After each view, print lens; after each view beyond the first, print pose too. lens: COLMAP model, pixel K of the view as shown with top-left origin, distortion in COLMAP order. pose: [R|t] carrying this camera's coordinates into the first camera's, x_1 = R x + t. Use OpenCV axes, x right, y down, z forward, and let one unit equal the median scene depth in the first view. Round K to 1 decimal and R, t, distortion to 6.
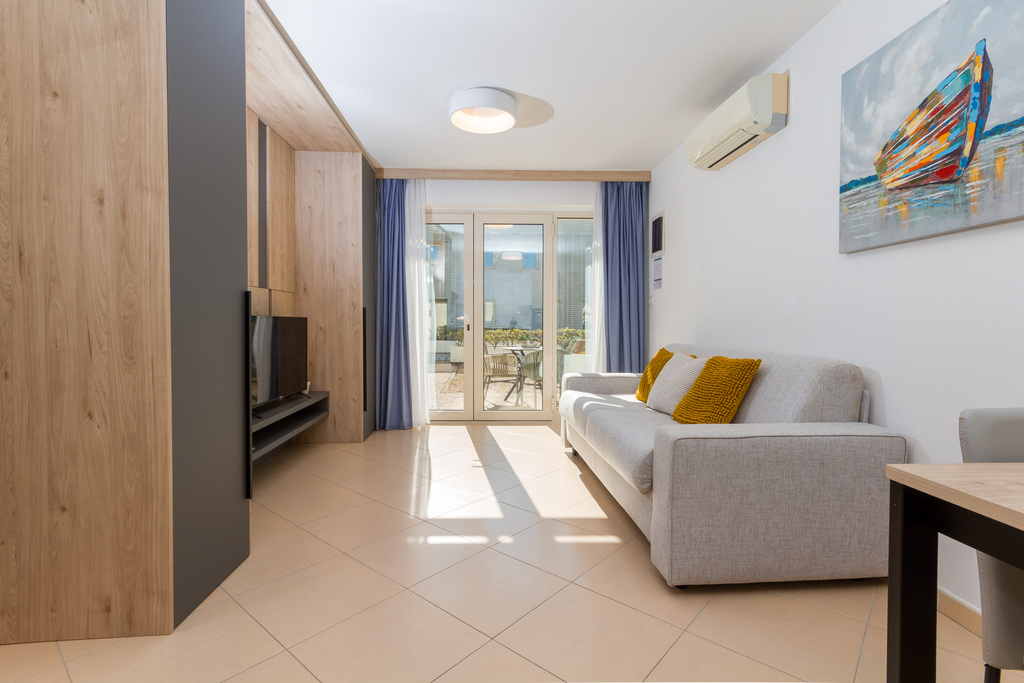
lens RADIAL K [[487.4, 0, 515.3], [0, 487.4, 334.6], [0, 0, 1]] dist [0.000820, -0.000444]
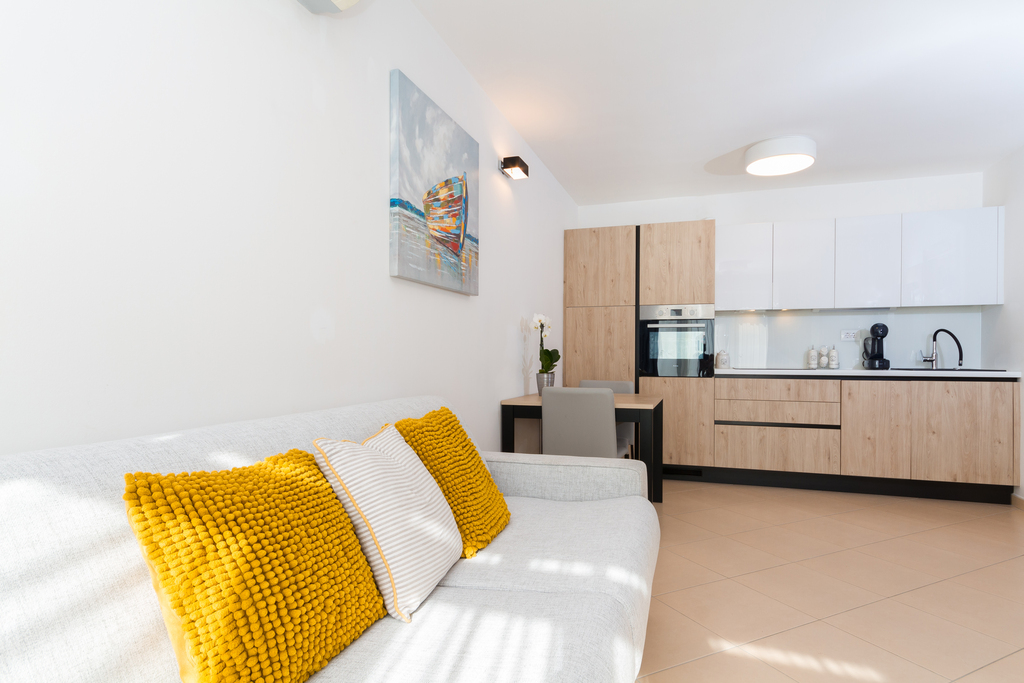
lens RADIAL K [[548.9, 0, 517.9], [0, 548.9, 359.6], [0, 0, 1]] dist [0.001799, 0.002072]
pose [[-0.920473, -0.012502, 0.390606, 0.101594], [-0.001251, 0.999577, 0.029045, -0.053586], [-0.390804, 0.026246, -0.920100, 2.112454]]
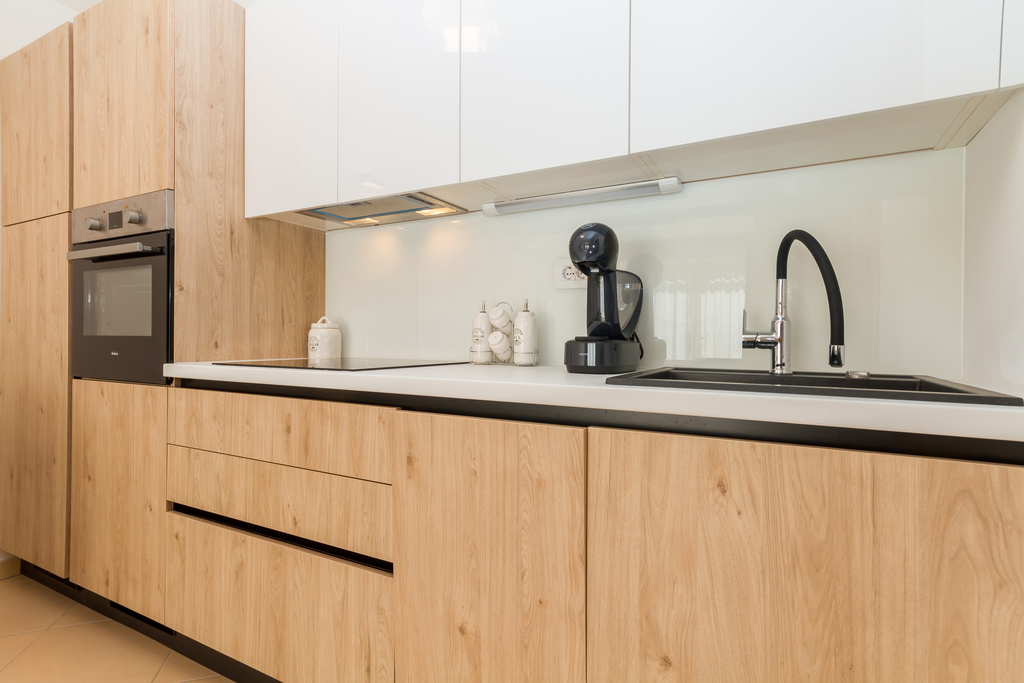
lens RADIAL K [[499.9, 0, 519.3], [0, 499.9, 336.9], [0, 0, 1]] dist [0.018241, -0.000413]
pose [[-0.842654, -0.012473, 0.538311, -0.664883], [-0.000396, 0.999746, 0.022545, -0.007471], [-0.538455, 0.018785, -0.842445, 0.008076]]
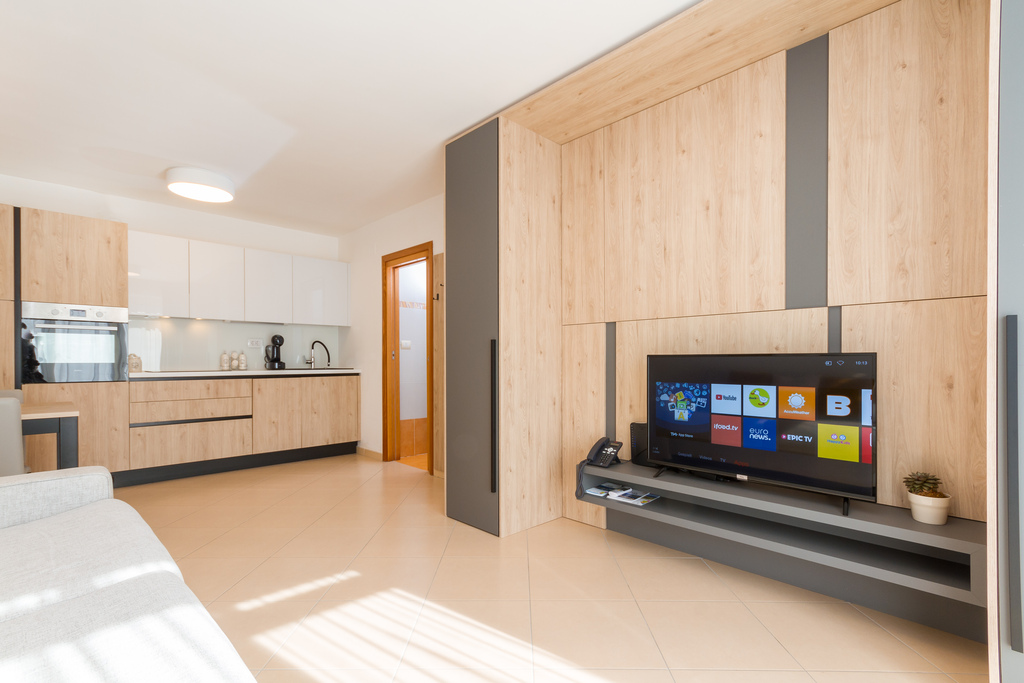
lens RADIAL K [[474.4, 0, 517.8], [0, 474.4, 362.3], [0, 0, 1]] dist [0.006044, 0.001034]
pose [[-0.764374, -0.003577, -0.644764, 0.287423], [-0.018177, 0.999707, 0.016004, -0.054009], [0.644517, 0.023953, -0.764214, 2.265765]]
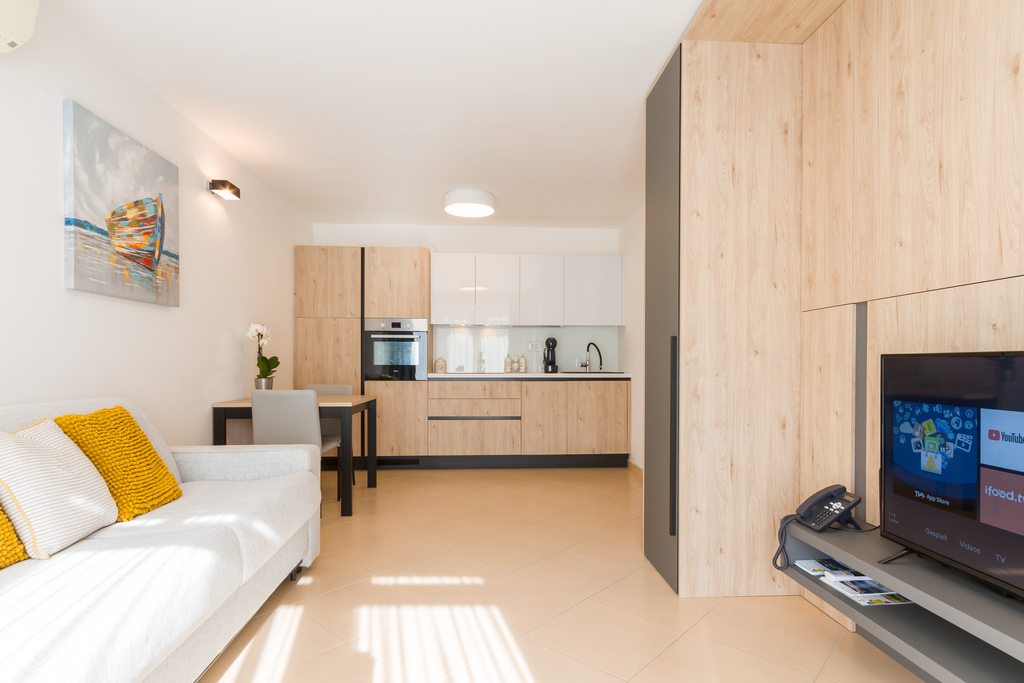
lens RADIAL K [[545.5, 0, 518.2], [0, 545.5, 368.0], [0, 0, 1]] dist [0.005108, 0.001774]
pose [[-0.999903, -0.008627, 0.010965, -0.244778], [-0.008305, 0.999543, 0.029050, -0.058757], [-0.011210, 0.028956, -0.999518, 2.394241]]
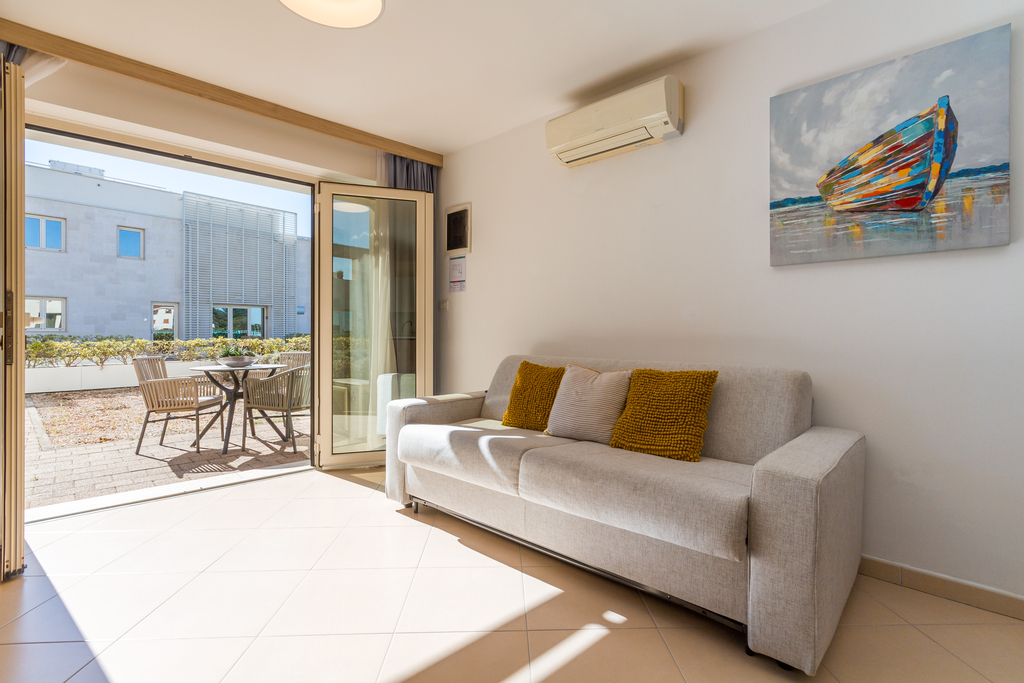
lens RADIAL K [[481.8, 0, 516.9], [0, 481.8, 332.7], [0, 0, 1]] dist [0.001122, -0.000361]
pose [[0.732486, -0.003990, 0.680771, -0.514172], [0.016568, 0.999791, -0.011967, -0.022691], [-0.680581, 0.020045, 0.732399, 0.715383]]
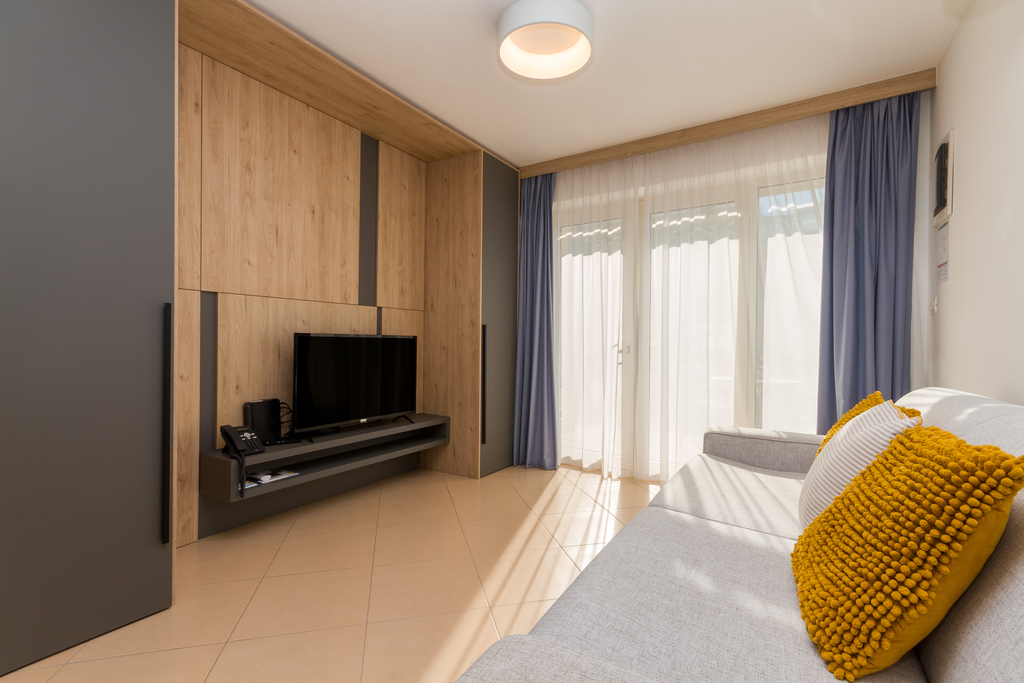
lens RADIAL K [[476.6, 0, 514.2], [0, 476.6, 343.9], [0, 0, 1]] dist [0.001925, 0.000115]
pose [[0.815481, 0.007492, -0.578736, 0.505585], [-0.020680, 0.999655, -0.016198, -0.018401], [0.578415, 0.025178, 0.815354, 0.729231]]
